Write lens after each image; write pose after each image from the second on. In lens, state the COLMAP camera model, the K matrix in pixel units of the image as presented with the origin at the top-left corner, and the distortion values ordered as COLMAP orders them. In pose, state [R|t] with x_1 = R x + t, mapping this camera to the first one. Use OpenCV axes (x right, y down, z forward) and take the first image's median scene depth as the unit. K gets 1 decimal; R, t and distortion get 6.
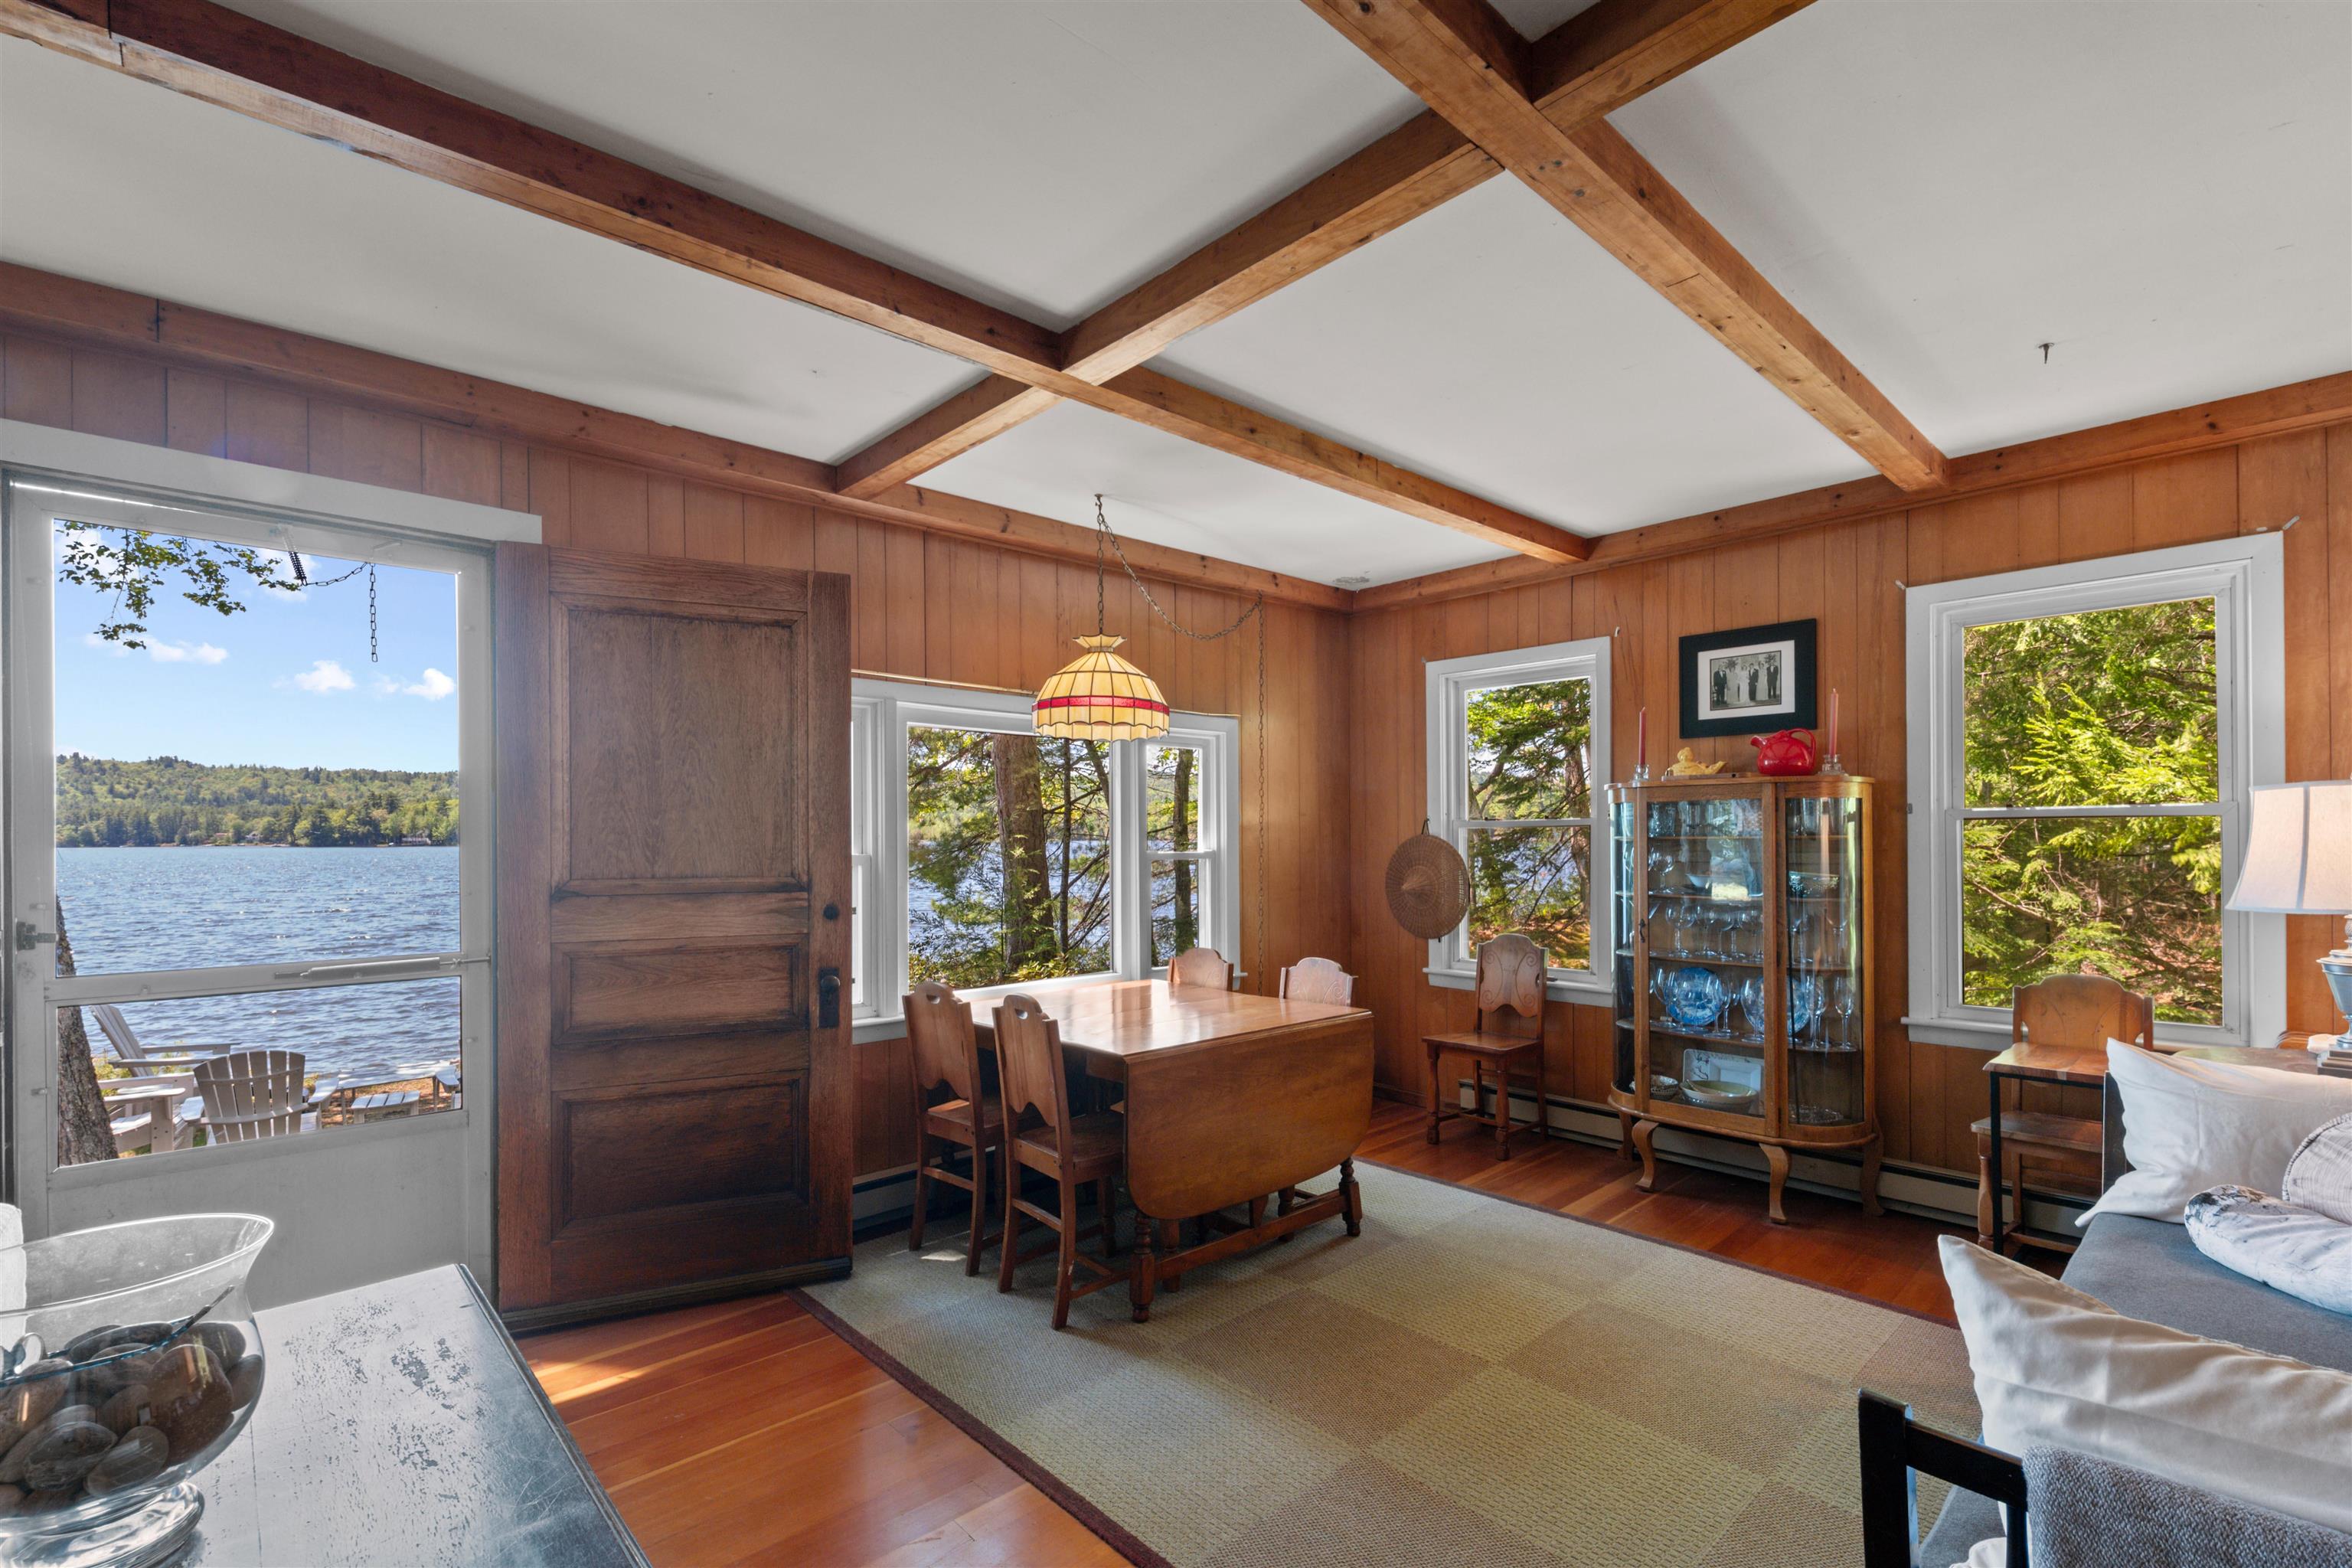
lens RADIAL K [[1044.8, 0, 1192.6], [0, 1044.8, 832.3], [0, 0, 1]] dist [0.007555, -0.000127]
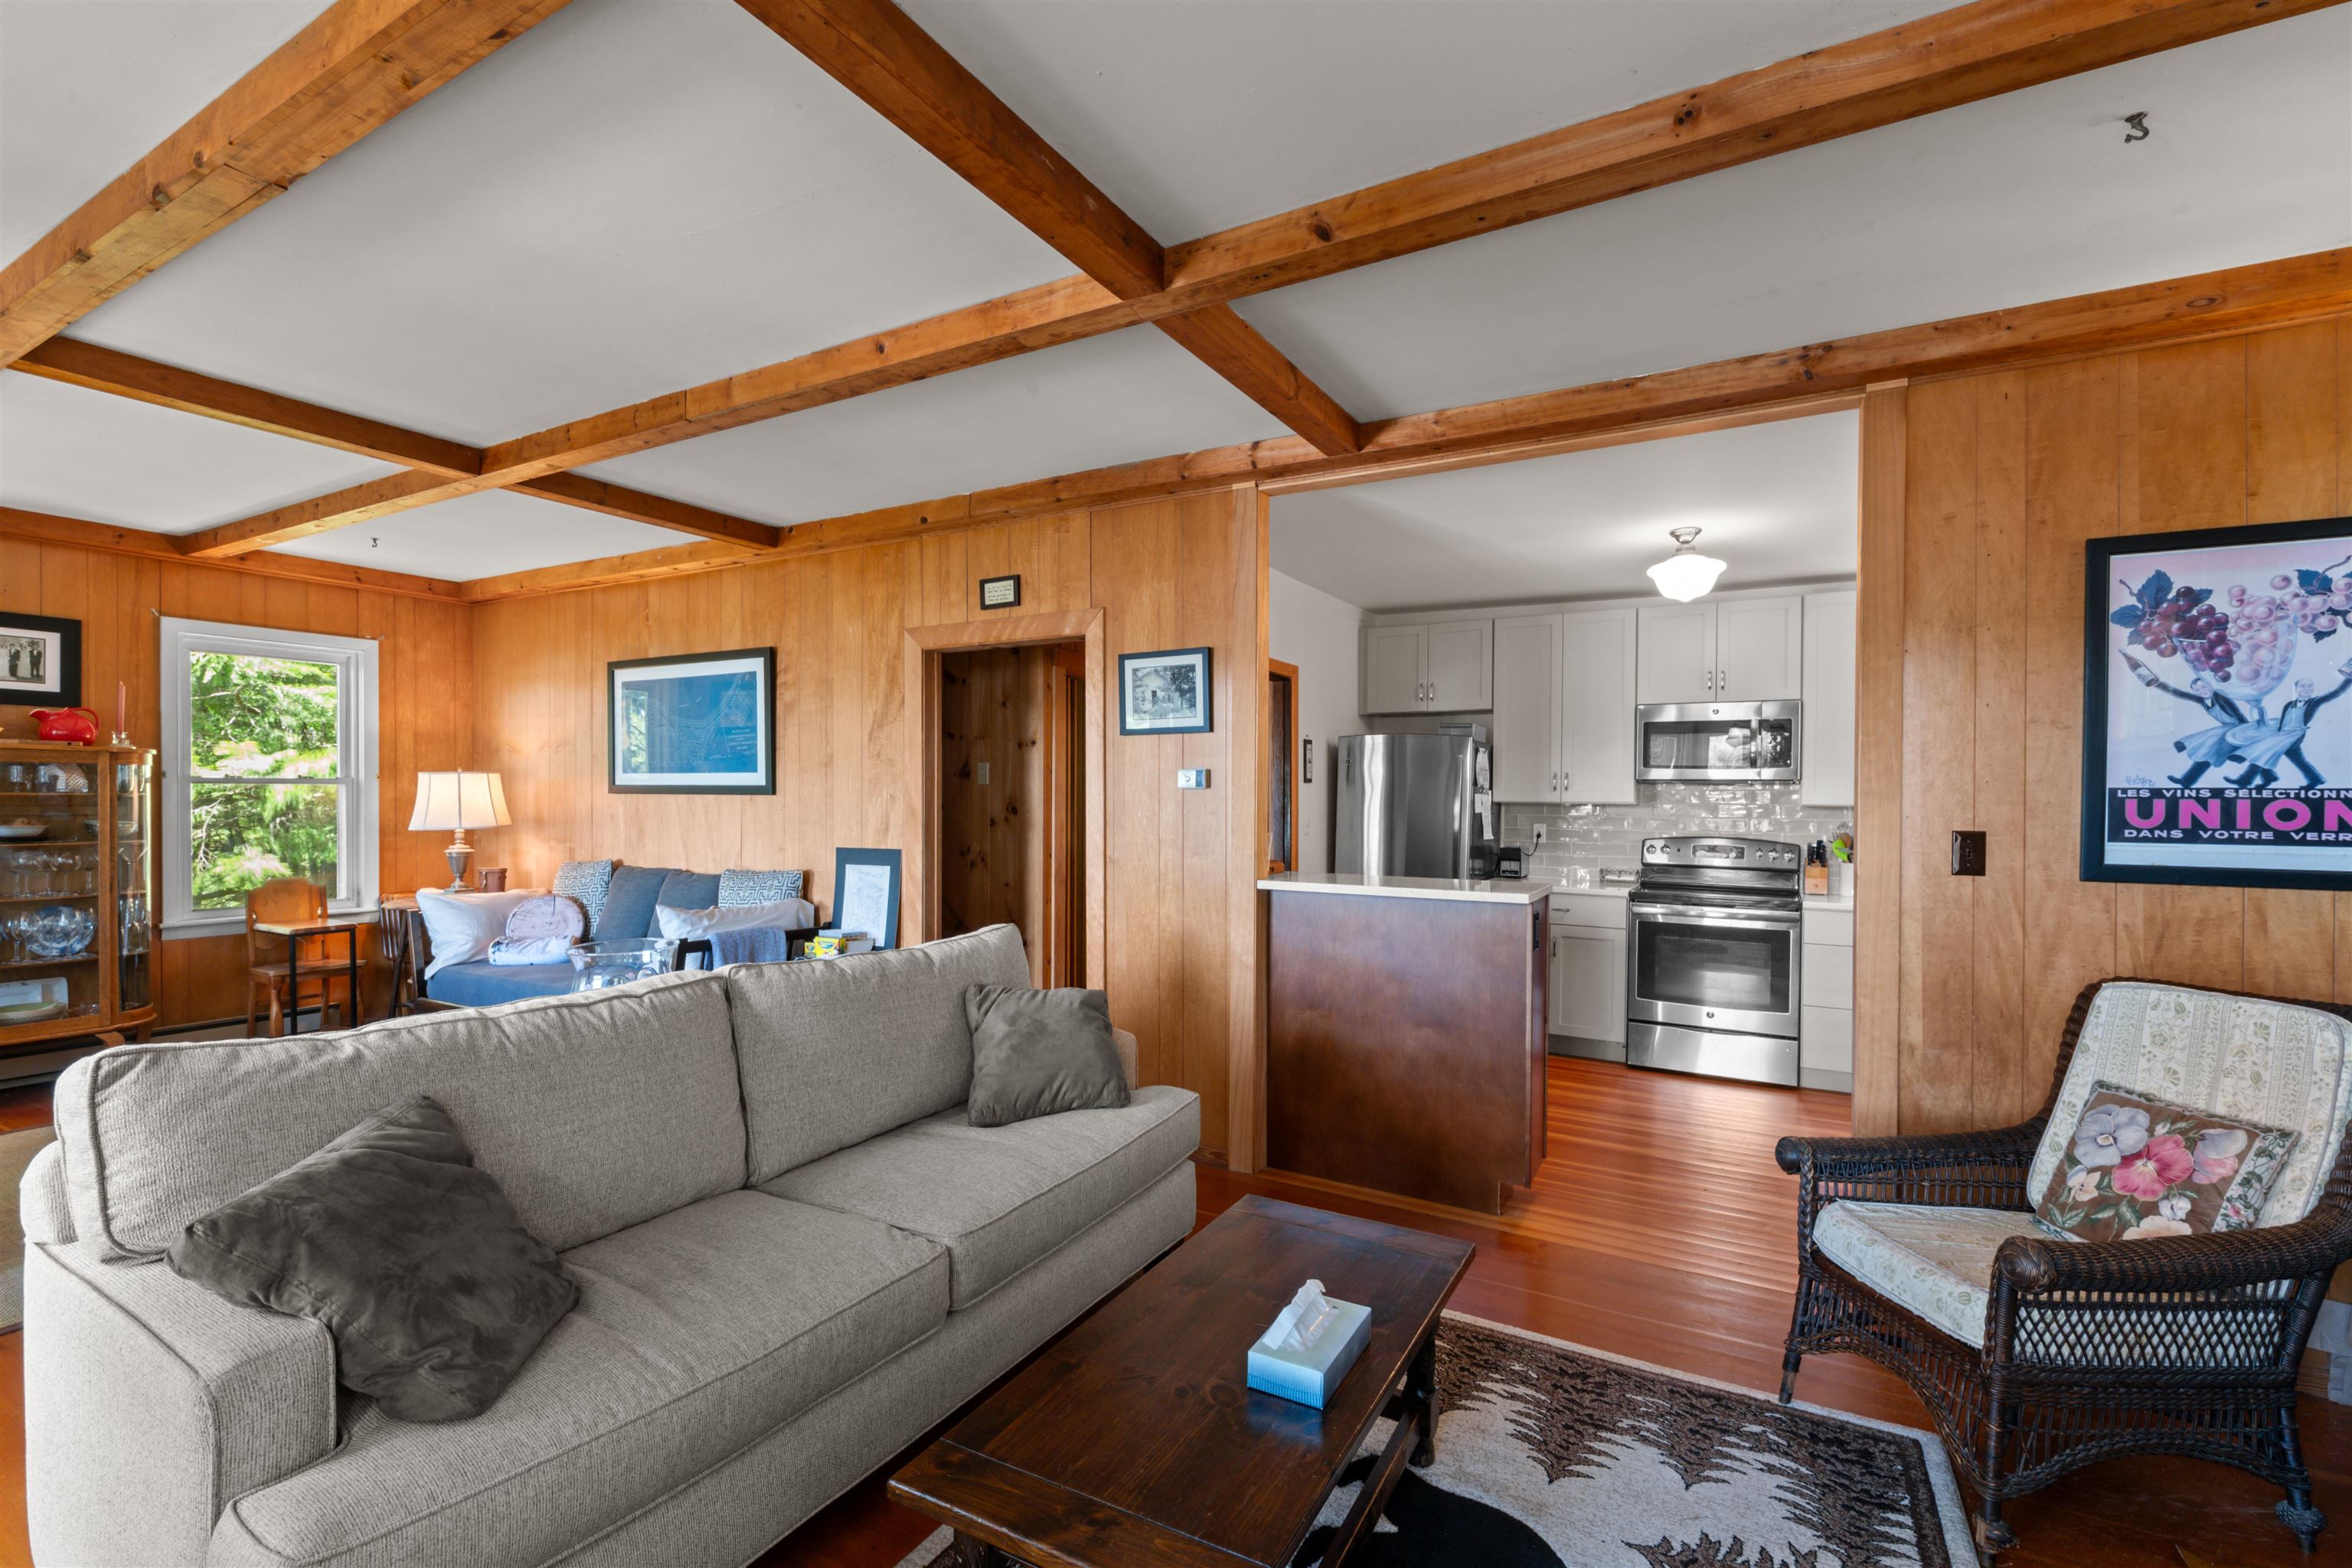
lens RADIAL K [[1038.1, 0, 1185.8], [0, 1038.1, 796.8], [0, 0, 1]] dist [0.000217, -0.000642]
pose [[-0.290555, 0.006818, 0.956834, -1.005260], [-0.006769, 0.999935, -0.009180, 0.010491], [-0.956834, -0.009144, -0.290490, 0.092187]]
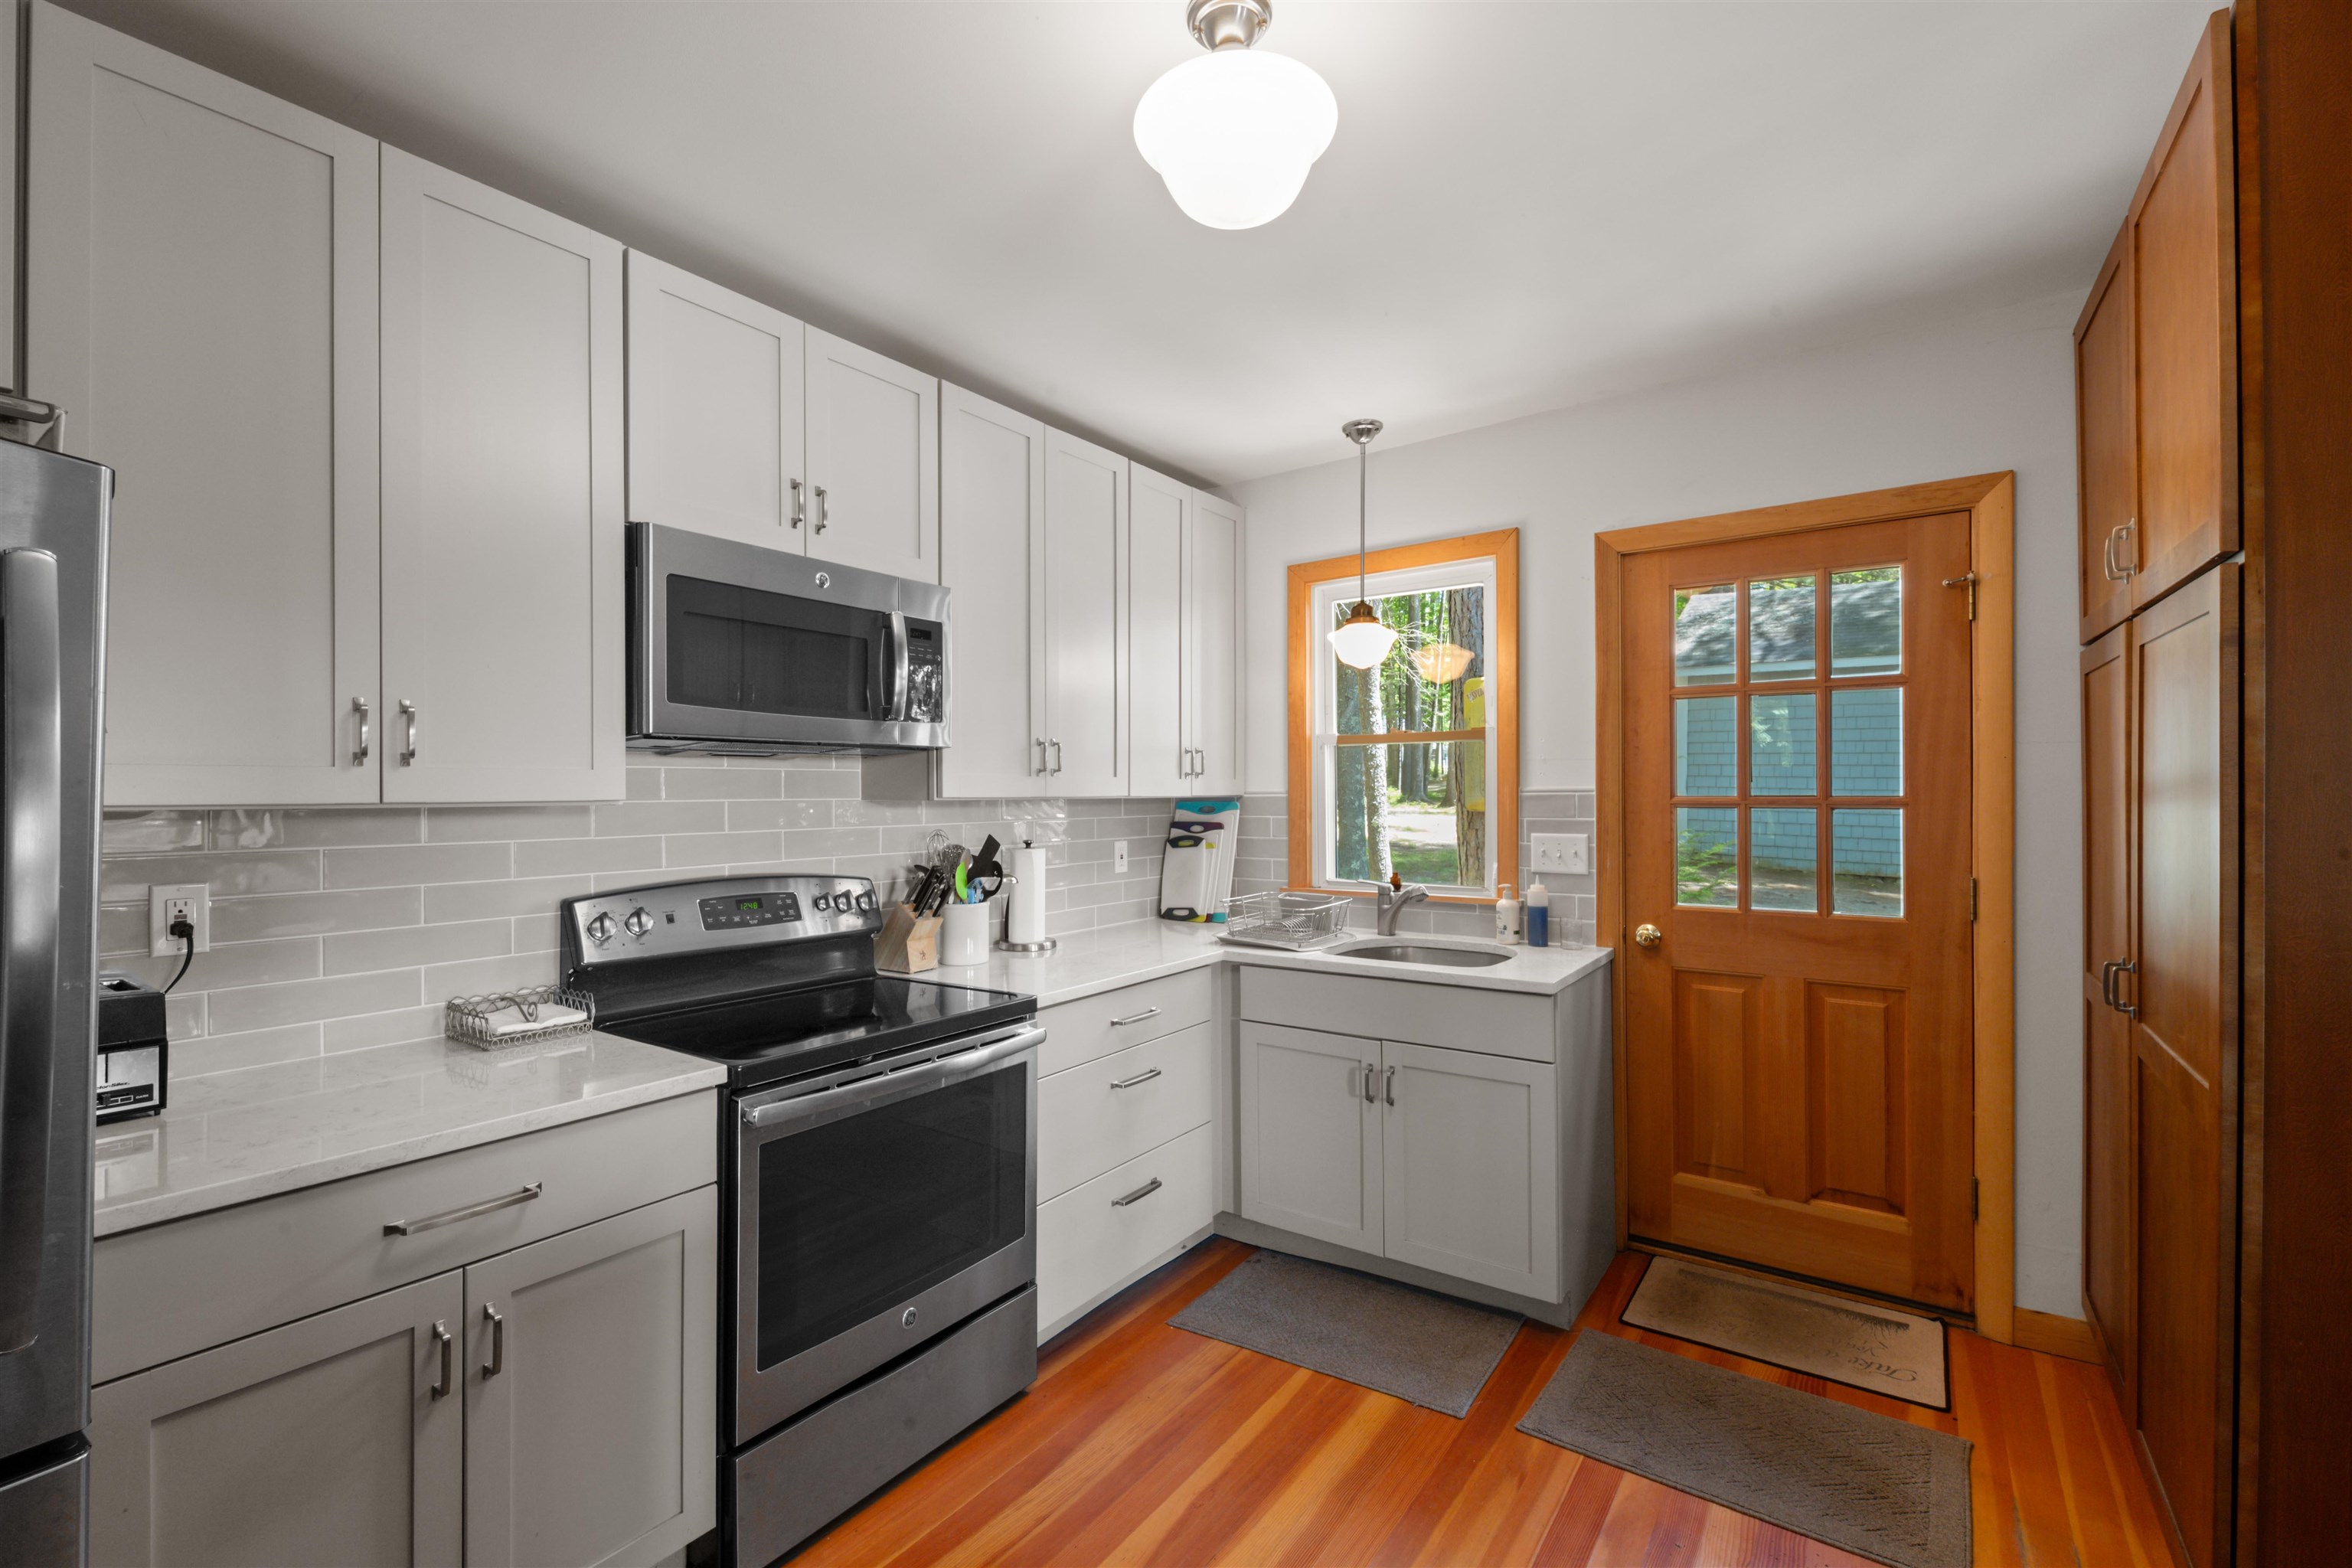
lens RADIAL K [[1014.4, 0, 1176.0], [0, 1014.4, 784.0], [0, 0, 1]] dist [0.000685, -0.000306]
pose [[-0.979759, 0.011171, -0.199868, 0.063318], [0.012579, 0.999904, -0.005779, -0.001526], [0.199785, -0.008176, -0.979806, -0.398595]]
